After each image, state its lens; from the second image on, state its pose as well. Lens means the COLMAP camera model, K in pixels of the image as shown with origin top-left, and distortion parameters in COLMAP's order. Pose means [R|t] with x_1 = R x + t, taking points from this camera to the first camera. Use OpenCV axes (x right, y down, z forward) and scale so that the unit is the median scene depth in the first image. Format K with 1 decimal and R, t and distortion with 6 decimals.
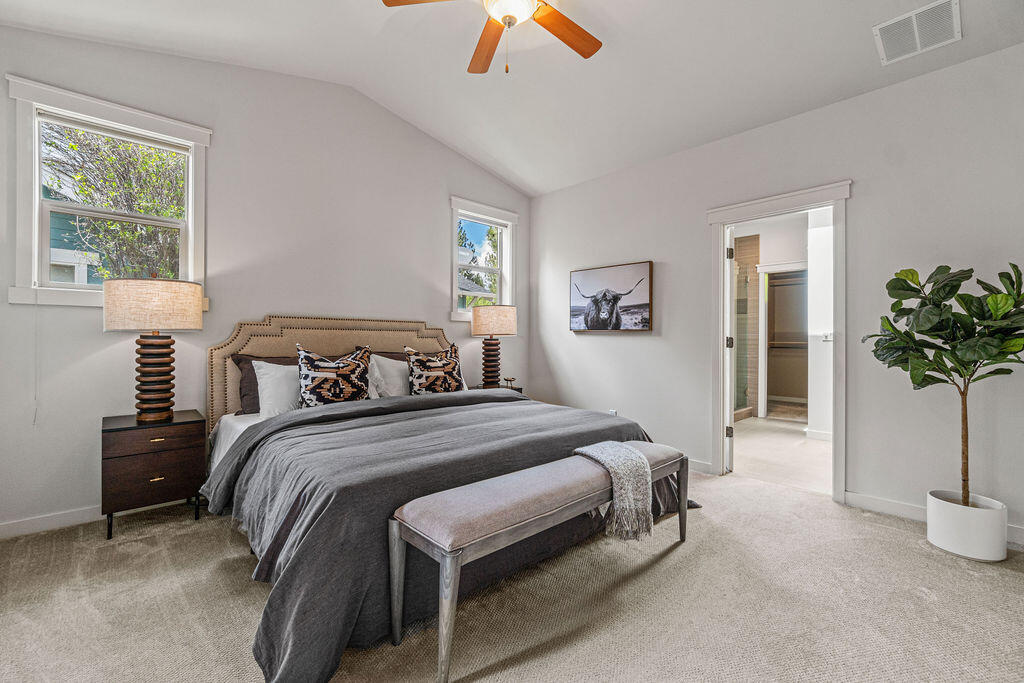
lens RADIAL K [[441.2, 0, 512.0], [0, 441.2, 341.5], [0, 0, 1]] dist [-0.000802, -0.000149]
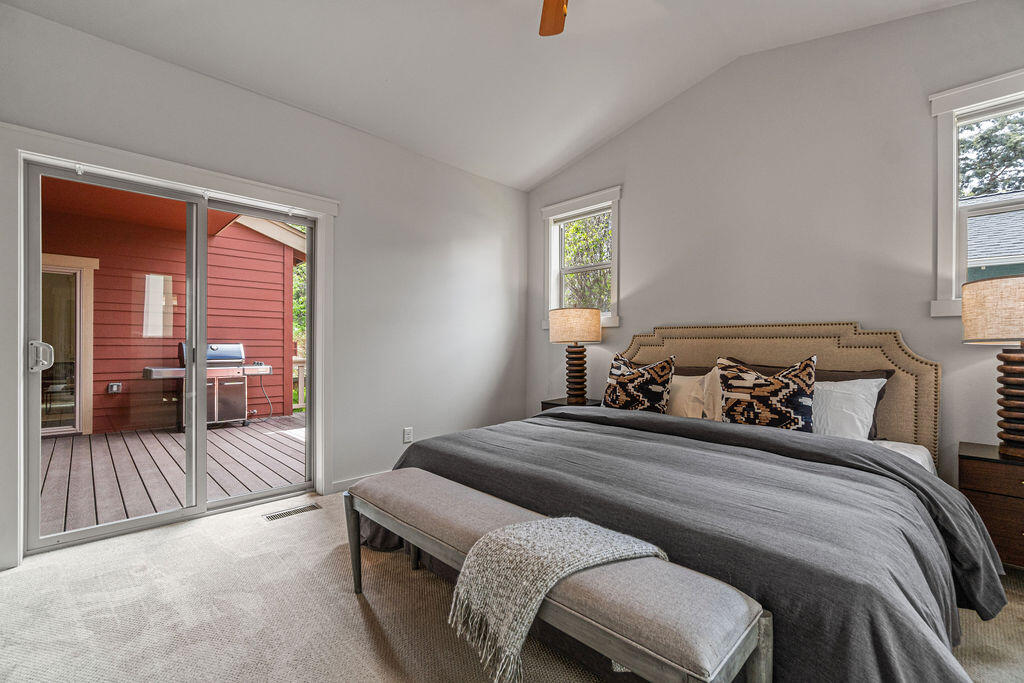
lens RADIAL K [[440.0, 0, 512.0], [0, 440.0, 341.5], [0, 0, 1]] dist [-0.001454, -0.000583]
pose [[0.021460, -0.017030, -0.999625, 0.586636], [-0.015087, 0.999736, -0.017356, 0.001434], [0.999656, 0.015453, 0.021197, 0.665730]]
